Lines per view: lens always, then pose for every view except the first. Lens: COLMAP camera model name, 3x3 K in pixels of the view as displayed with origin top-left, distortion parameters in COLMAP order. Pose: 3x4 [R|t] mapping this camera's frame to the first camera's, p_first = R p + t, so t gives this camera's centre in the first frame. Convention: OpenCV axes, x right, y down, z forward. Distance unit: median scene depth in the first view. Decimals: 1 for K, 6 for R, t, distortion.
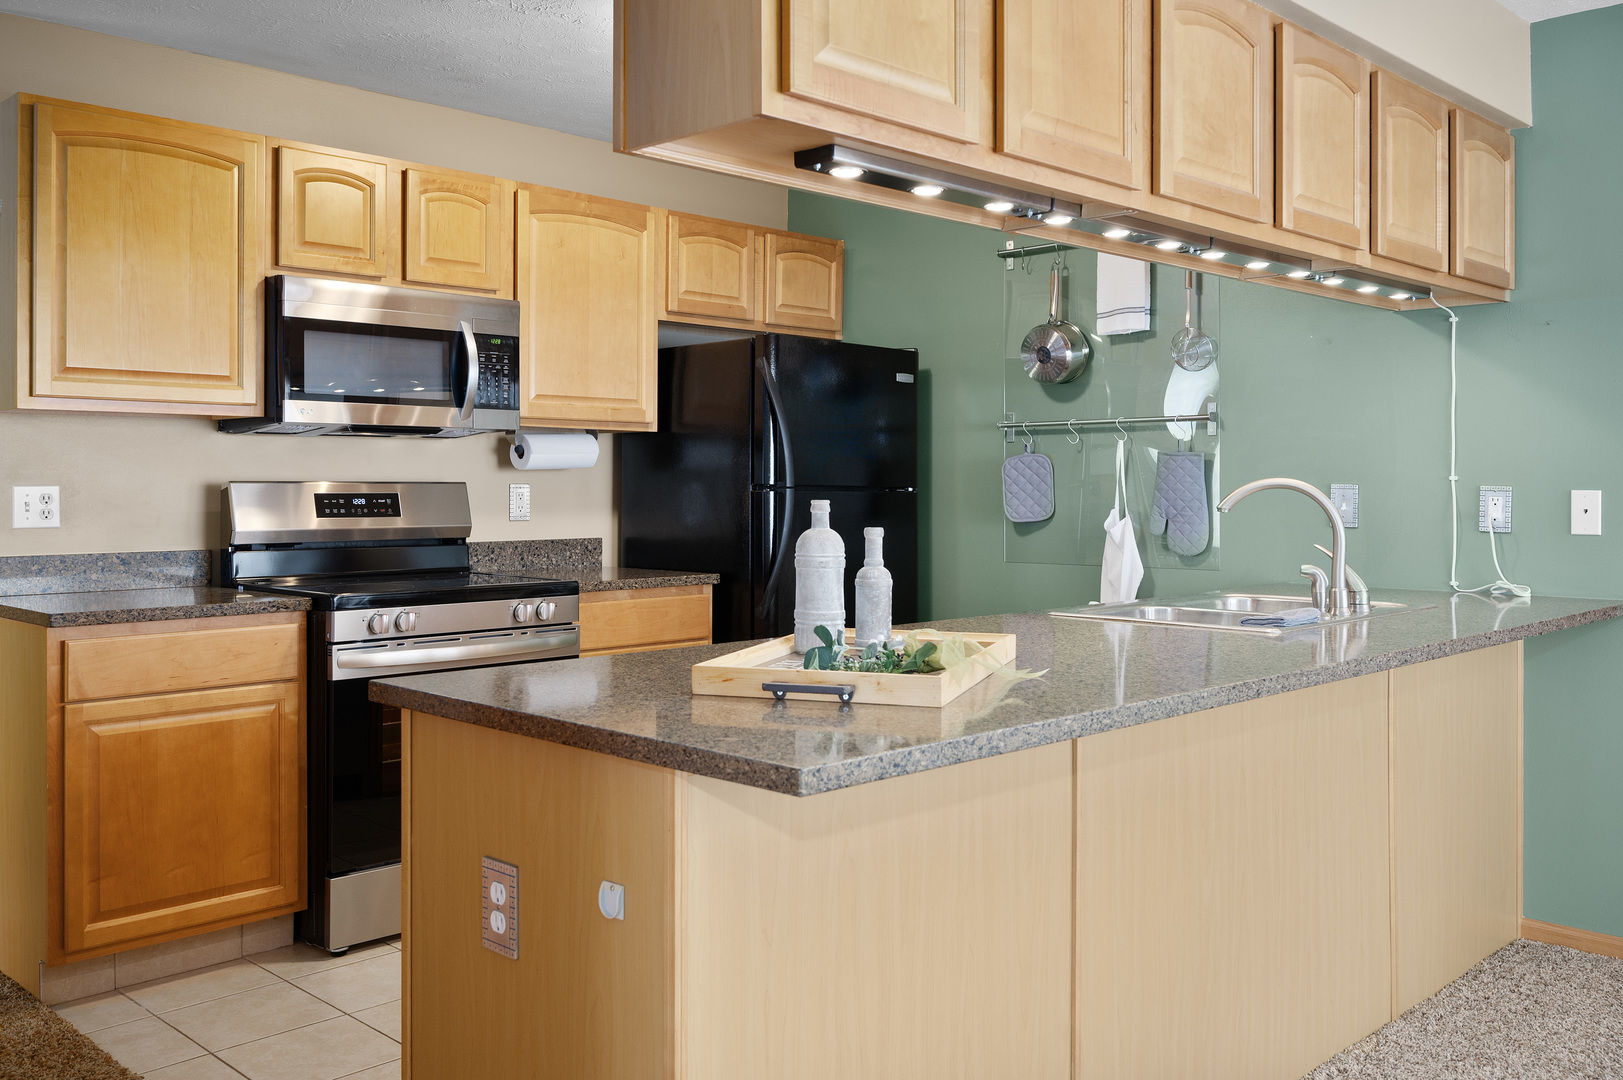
lens RADIAL K [[1413.2, 0, 804.7], [0, 1413.2, 484.6], [0, 0, 1]] dist [-0.005020, 0.003567]
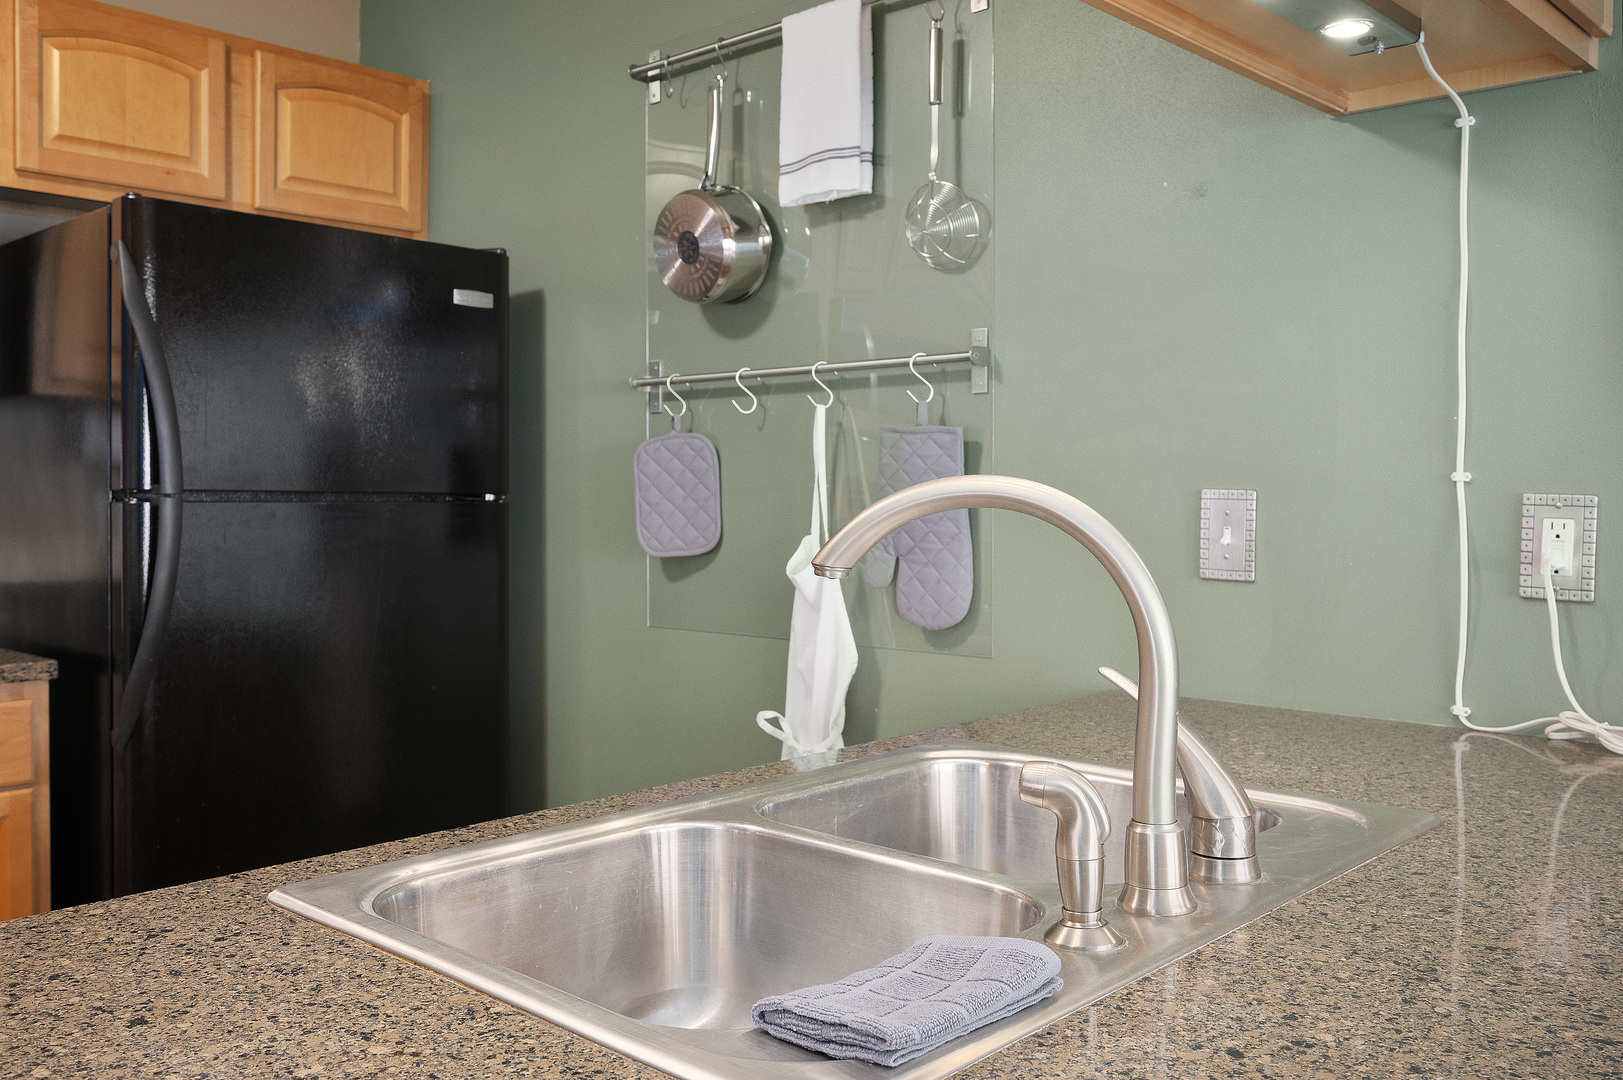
lens RADIAL K [[1413.2, 0, 802.4], [0, 1413.2, 517.2], [0, 0, 1]] dist [-0.005020, 0.003567]
pose [[0.999295, -0.000299, 0.037542, 0.212180], [-0.000527, 0.999758, 0.021986, -0.001403], [-0.037540, -0.021990, 0.999053, 0.508696]]
